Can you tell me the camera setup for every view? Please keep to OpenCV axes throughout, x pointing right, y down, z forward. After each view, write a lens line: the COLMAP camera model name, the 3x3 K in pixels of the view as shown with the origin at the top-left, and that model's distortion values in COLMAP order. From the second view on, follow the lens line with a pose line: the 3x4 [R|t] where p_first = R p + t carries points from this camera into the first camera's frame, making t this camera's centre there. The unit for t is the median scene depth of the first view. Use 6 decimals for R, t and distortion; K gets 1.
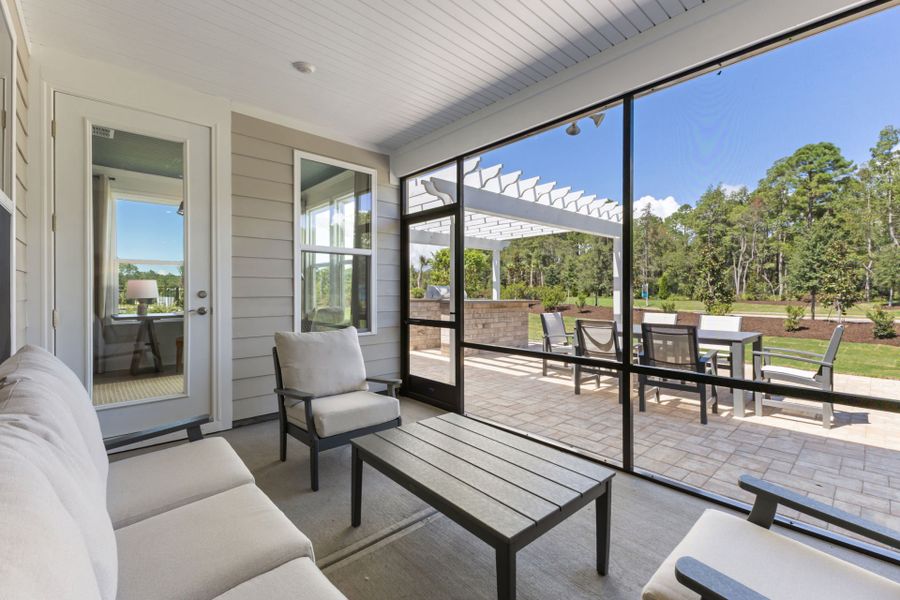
lens RADIAL K [[389.5, 0, 446.9], [0, 389.5, 293.8], [0, 0, 1]] dist [-0.002504, -0.000212]
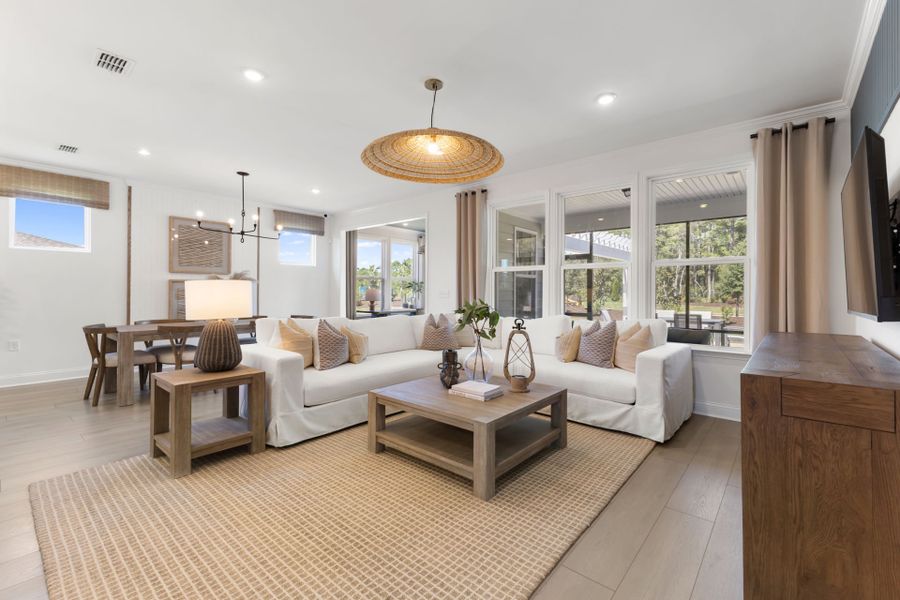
lens RADIAL K [[389.5, 0, 449.3], [0, 389.5, 298.8], [0, 0, 1]] dist [-0.002504, -0.000212]
pose [[0.991903, 0.001638, 0.126986, -0.180526], [-0.002753, 0.999959, 0.008603, -0.003716], [-0.126967, -0.008883, 0.991867, -0.169203]]
